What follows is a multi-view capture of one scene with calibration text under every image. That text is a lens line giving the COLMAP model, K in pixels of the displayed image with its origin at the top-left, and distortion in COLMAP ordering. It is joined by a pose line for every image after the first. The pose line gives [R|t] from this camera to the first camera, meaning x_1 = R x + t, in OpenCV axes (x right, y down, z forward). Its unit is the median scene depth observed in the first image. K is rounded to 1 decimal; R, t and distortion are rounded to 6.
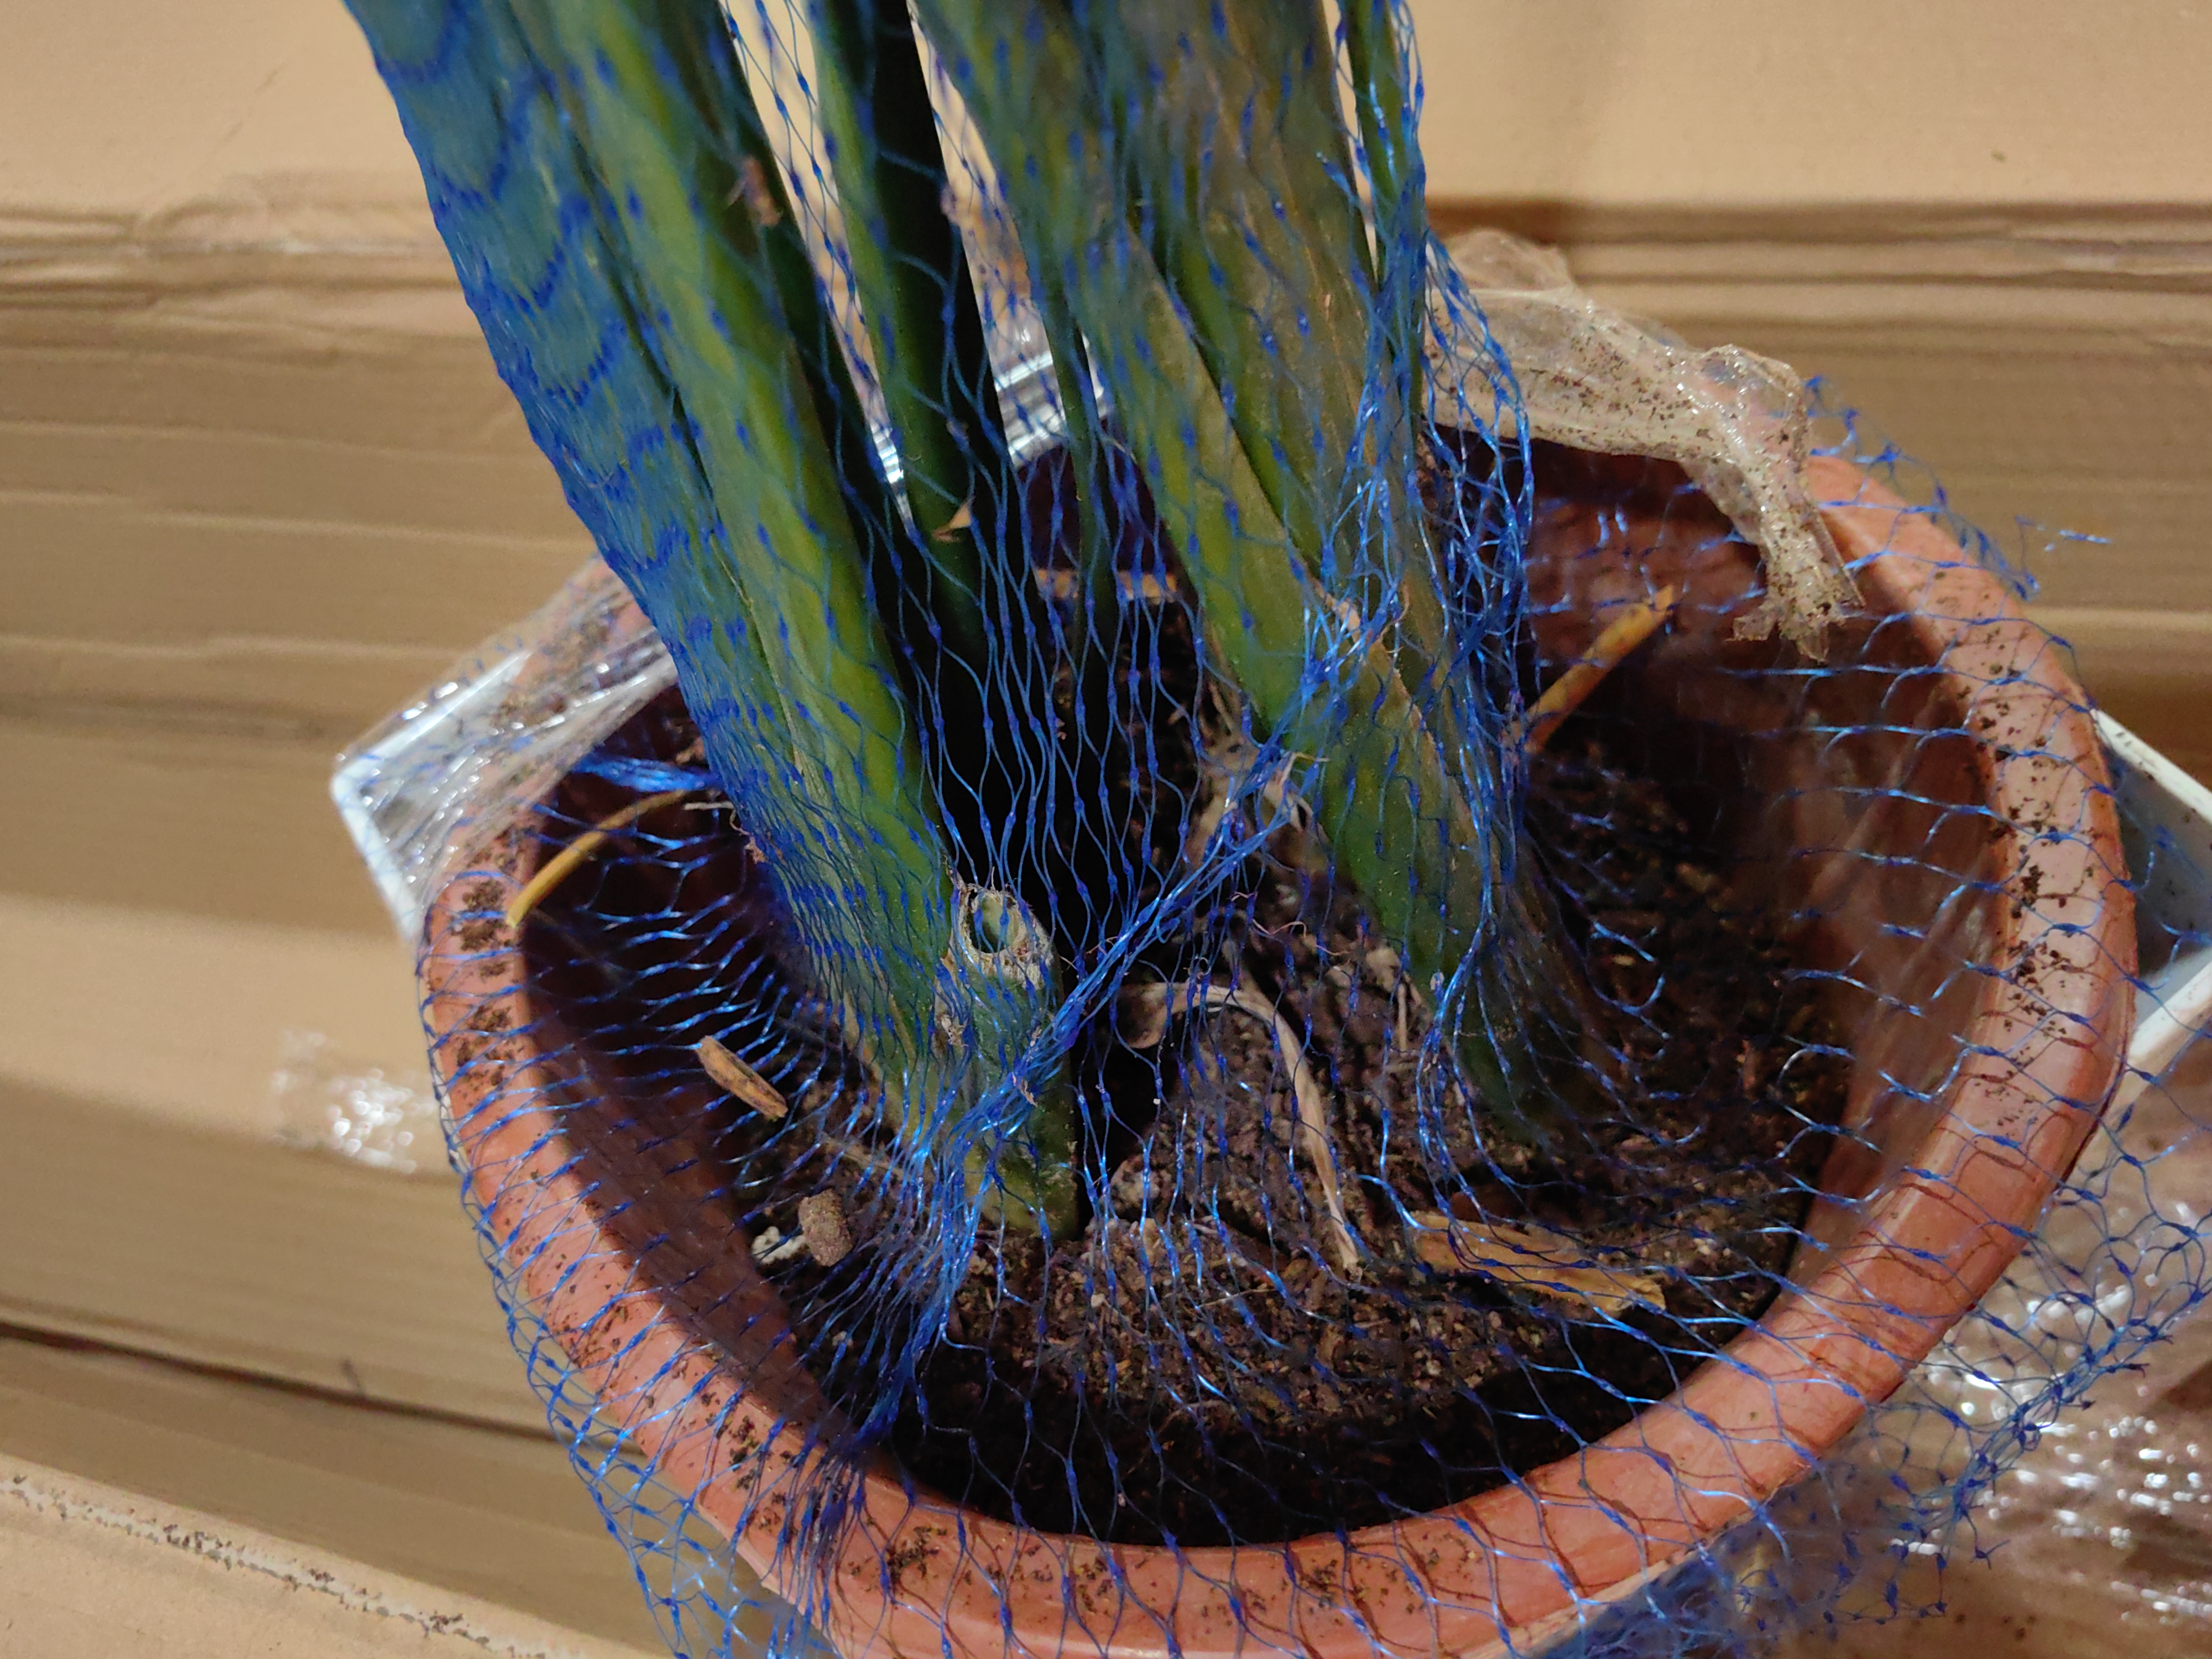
lens RADIAL K [[1729.9, 0, 1094.5], [0, 1729.9, 826.2], [0, 0, 1]] dist [-0.000907, -0.007159]
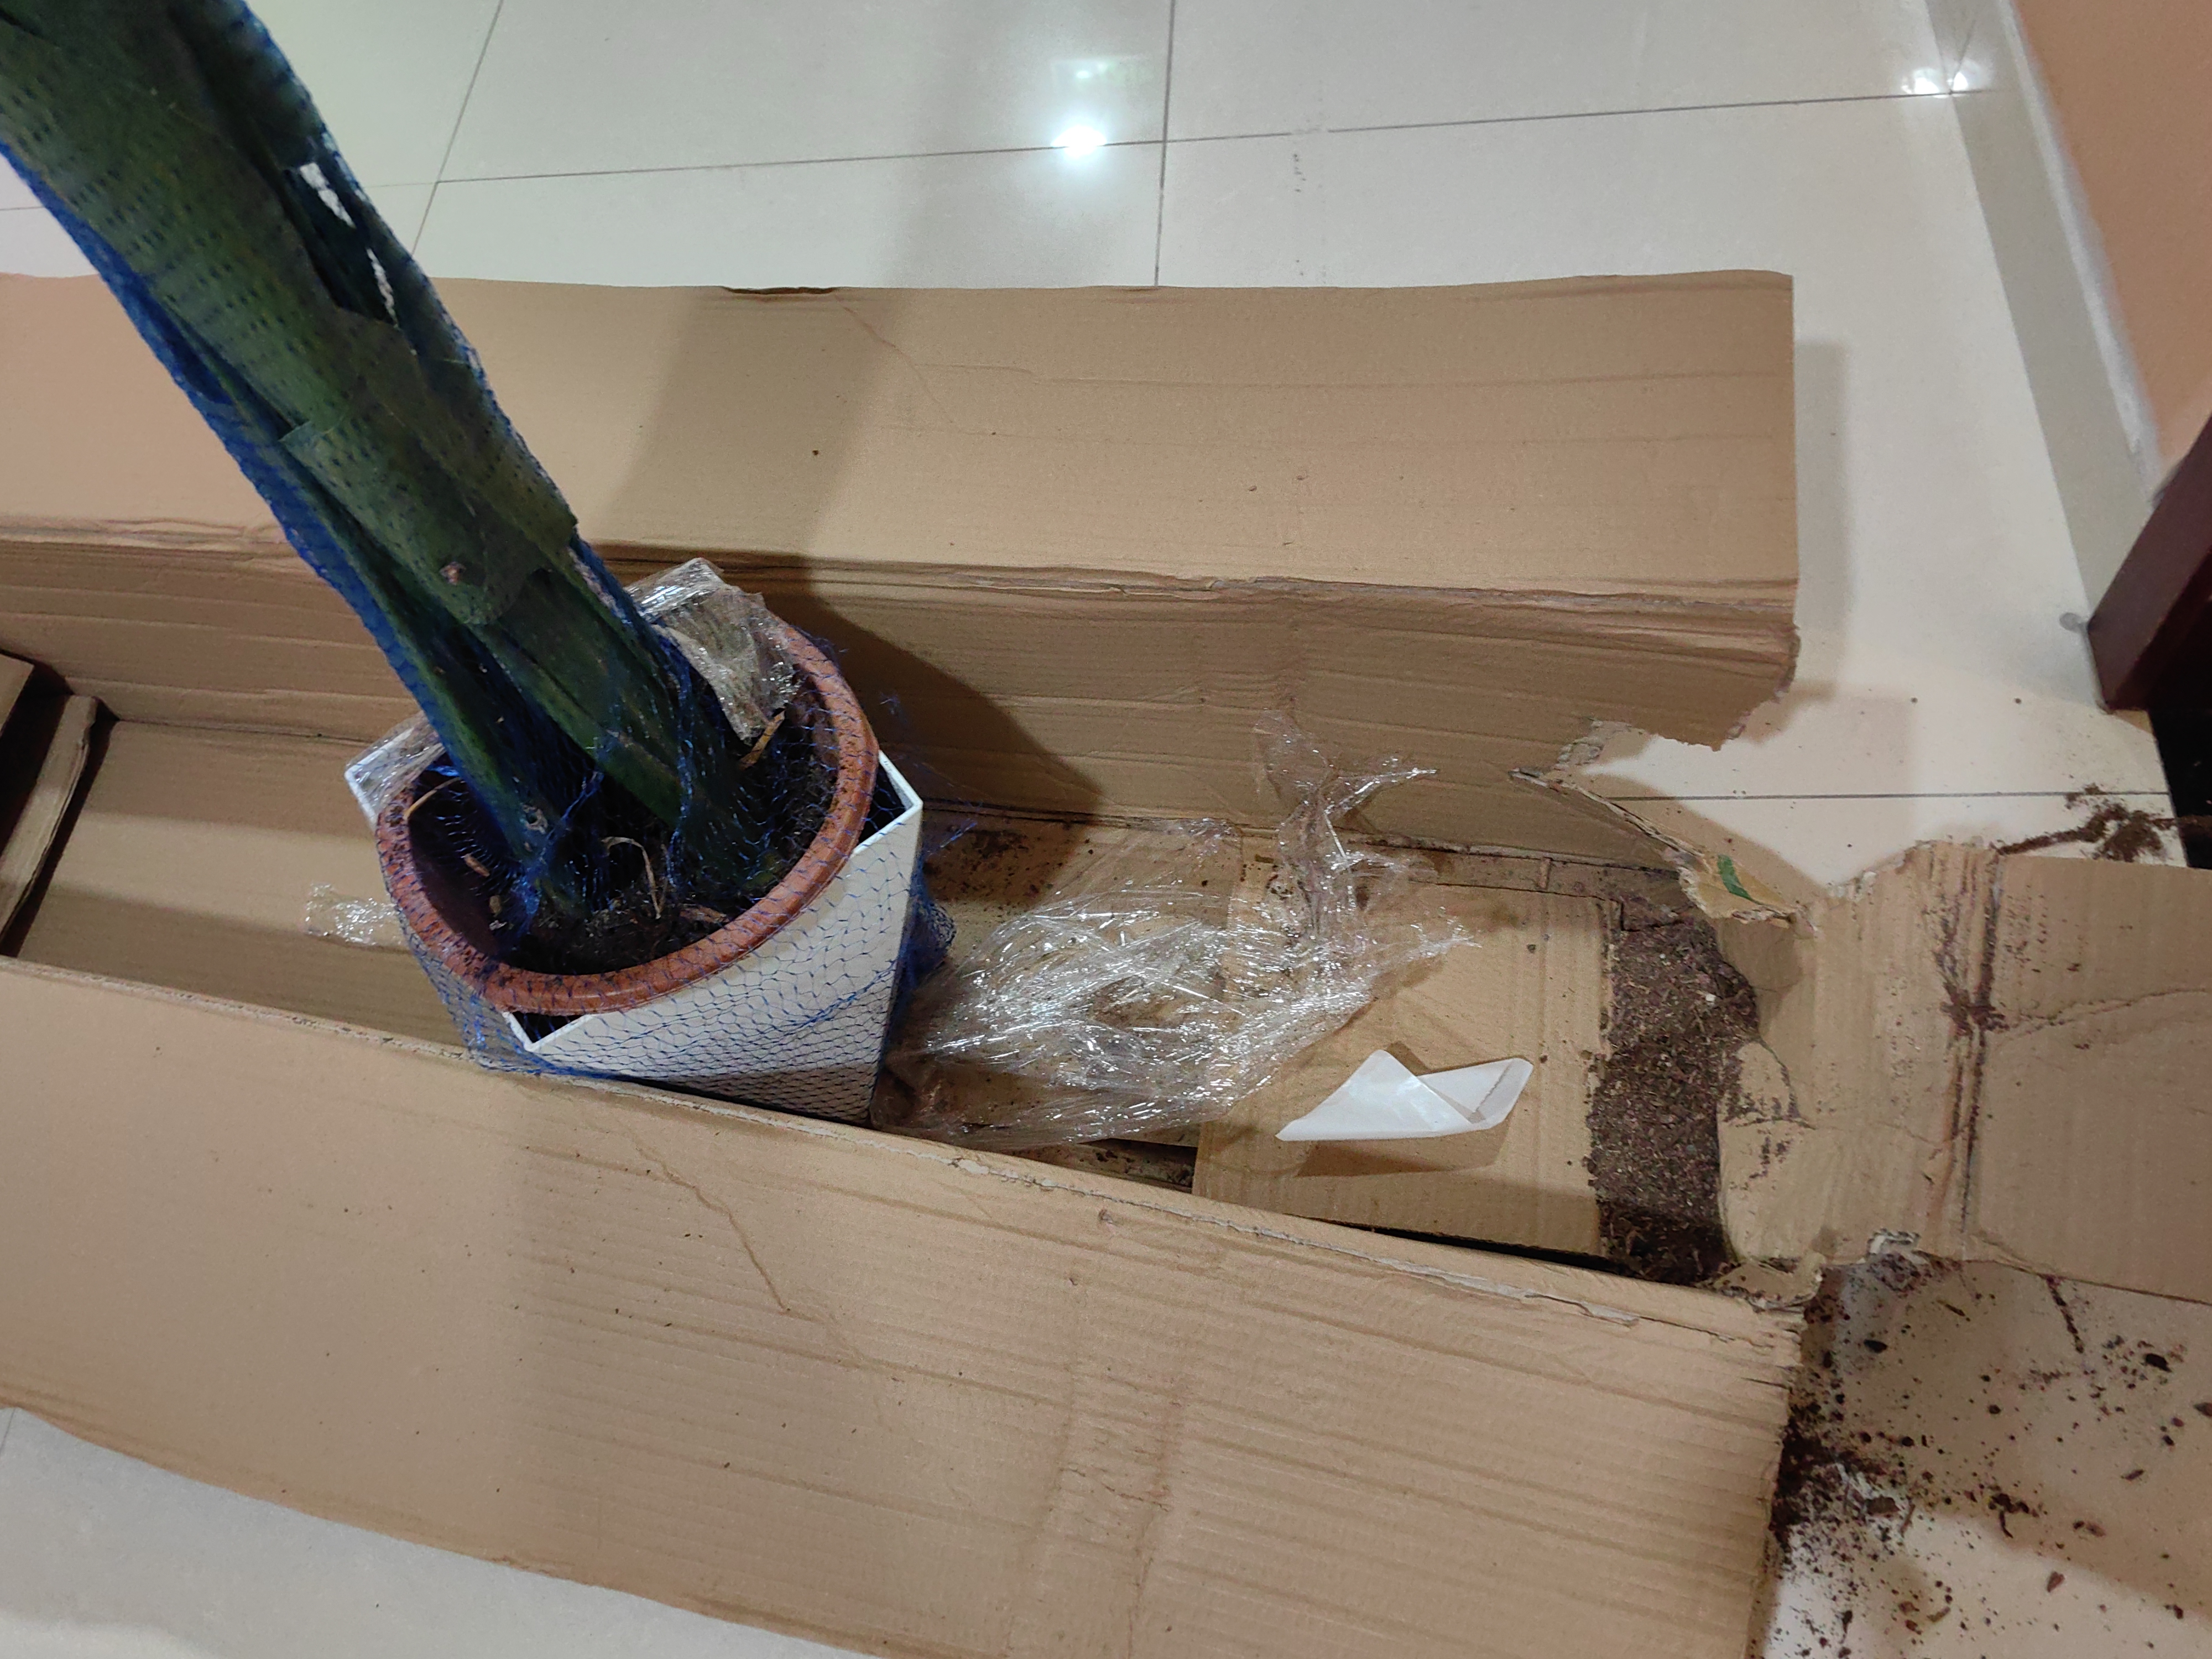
lens RADIAL K [[1729.9, 0, 1119.2], [0, 1729.9, 831.8], [0, 0, 1]] dist [-0.000907, -0.007159]
pose [[0.999339, -0.000364, 0.036352, 0.844855], [-0.000800, 0.999488, 0.031988, -0.022259], [-0.036345, -0.031996, 0.998827, -2.189670]]
